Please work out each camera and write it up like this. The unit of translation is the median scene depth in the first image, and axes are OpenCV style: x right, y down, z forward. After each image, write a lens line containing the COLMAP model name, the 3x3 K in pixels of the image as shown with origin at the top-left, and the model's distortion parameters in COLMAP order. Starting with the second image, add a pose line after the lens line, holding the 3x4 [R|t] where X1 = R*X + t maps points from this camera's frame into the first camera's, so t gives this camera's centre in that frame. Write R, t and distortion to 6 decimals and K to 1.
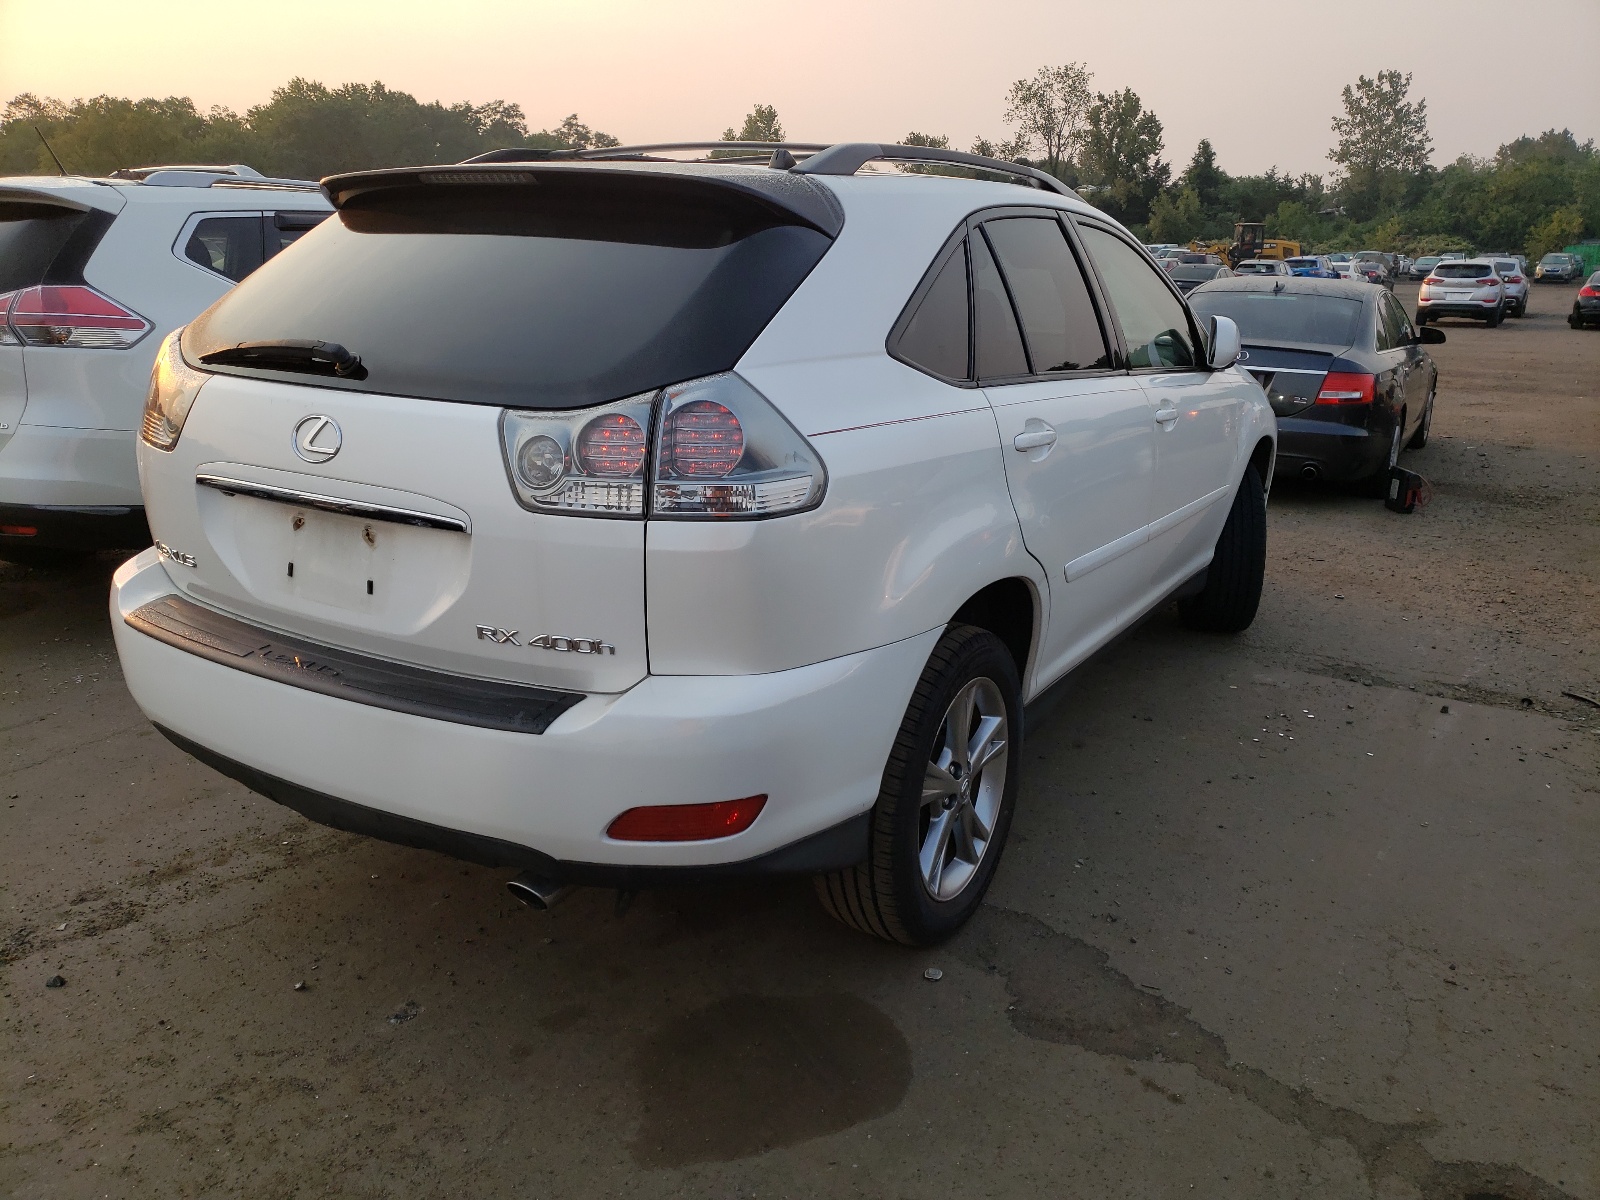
lens RADIAL K [[1248.7, 0, 800.0], [0, 1248.7, 600.0], [0, 0, 1]] dist [0.057636, -0.051645]
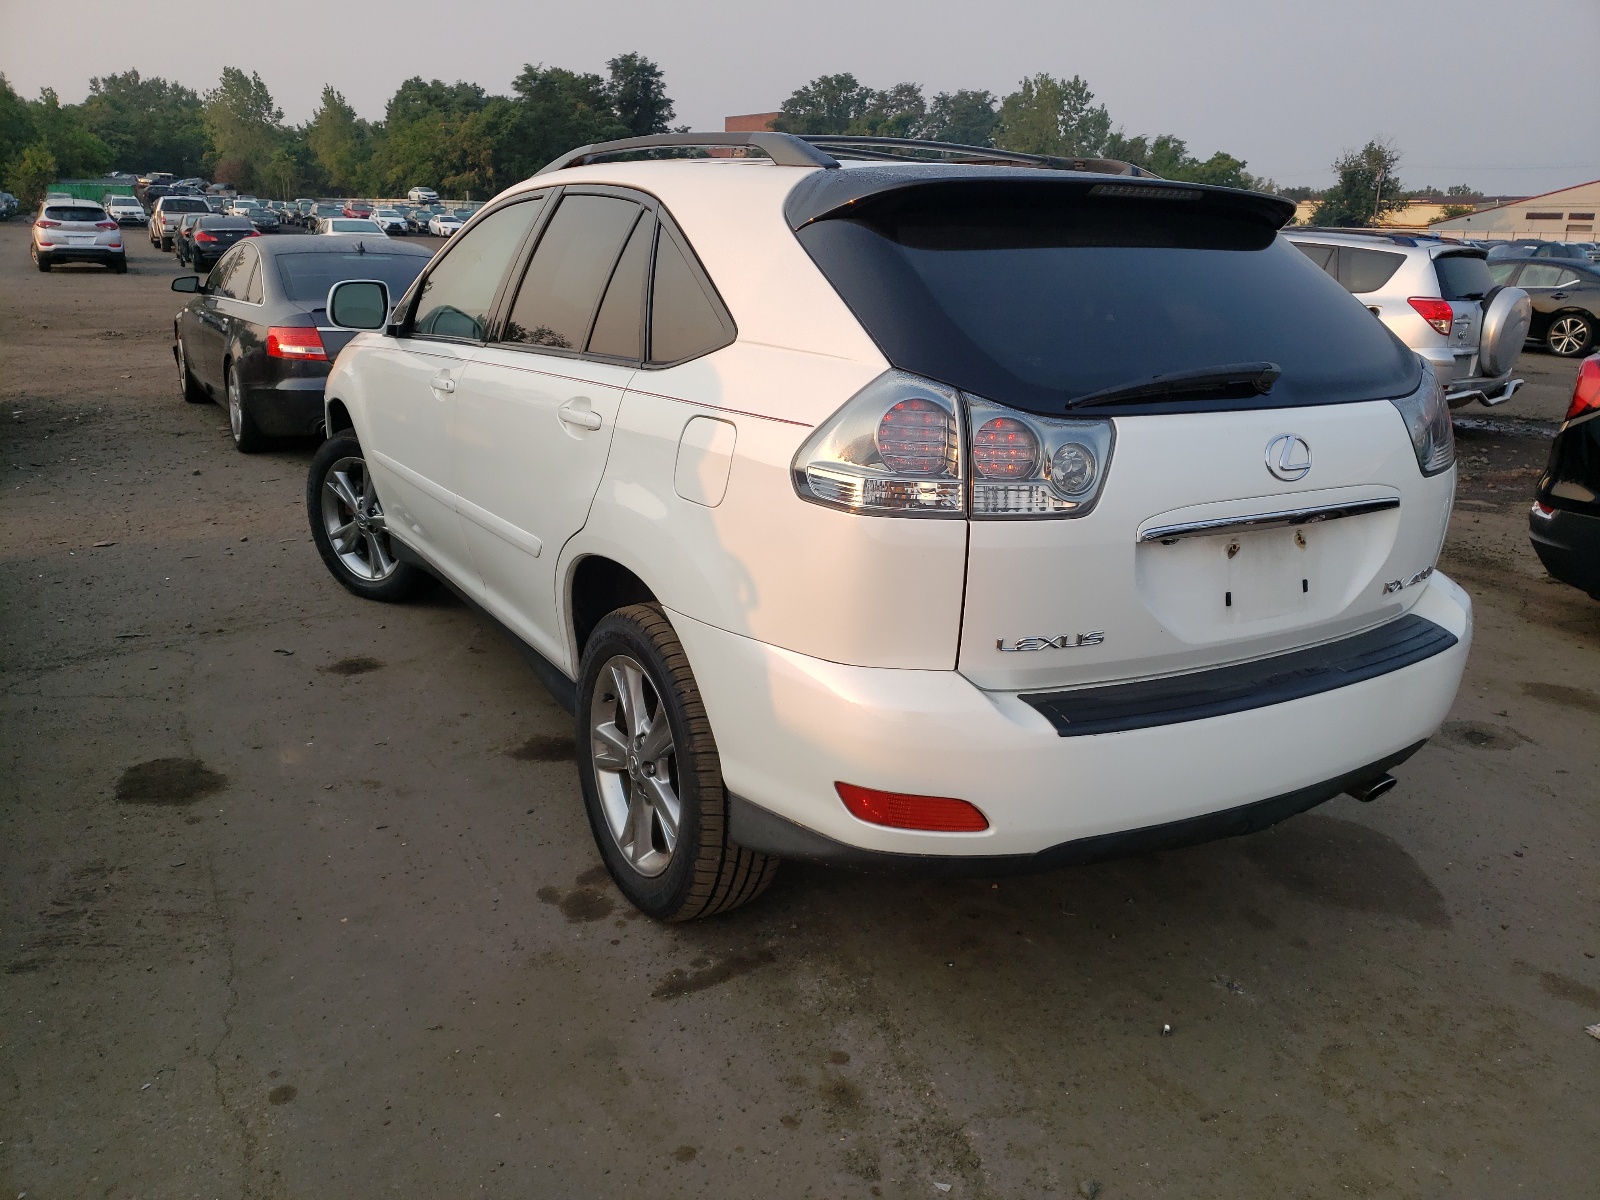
lens RADIAL K [[1289.4, 0, 800.0], [0, 1289.4, 600.0], [0, 0, 1]] dist [0.028713, -0.006999]
pose [[0.452094, -0.251698, 0.855721, -1.109241], [0.216860, 0.961591, 0.168266, -0.207911], [-0.865207, 0.109500, 0.489313, 0.615864]]
